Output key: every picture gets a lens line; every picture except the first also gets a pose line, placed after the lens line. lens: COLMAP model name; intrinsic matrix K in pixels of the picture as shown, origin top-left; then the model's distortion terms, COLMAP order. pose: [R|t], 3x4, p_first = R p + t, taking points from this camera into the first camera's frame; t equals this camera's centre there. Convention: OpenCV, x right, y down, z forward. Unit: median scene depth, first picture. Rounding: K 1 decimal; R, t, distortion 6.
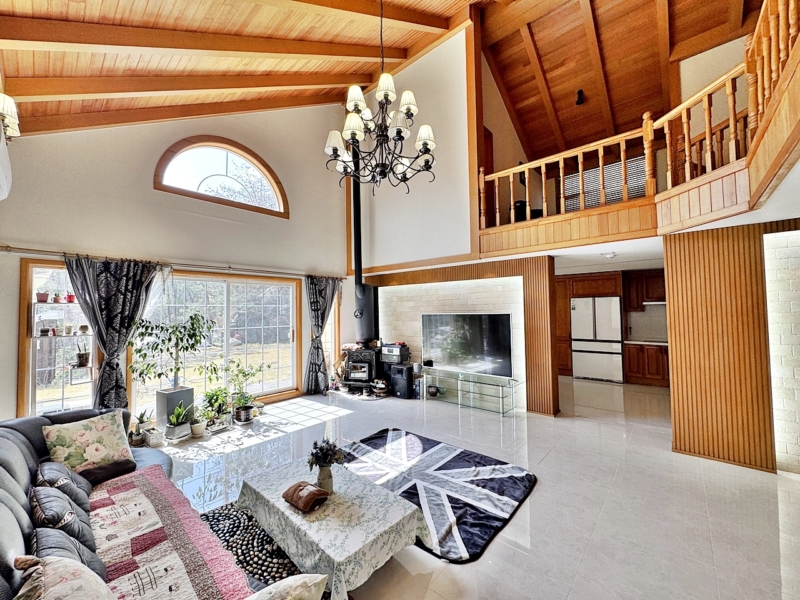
lens RADIAL K [[319.3, 0, 400.6], [0, 319.3, 300.9], [0, 0, 1]] dist [-0.001723, -0.000006]
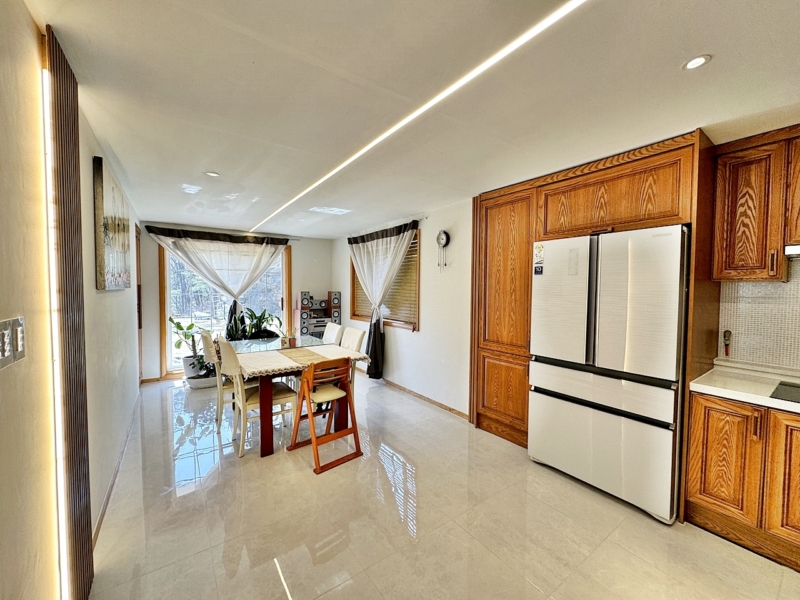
lens RADIAL K [[319.3, 0, 399.9], [0, 319.3, 300.7], [0, 0, 1]] dist [-0.001723, -0.000006]
pose [[0.972604, 0.026354, -0.230972, 0.495493], [-0.009005, 0.997079, 0.075846, 0.032954], [0.232296, -0.071688, 0.970000, 0.647316]]
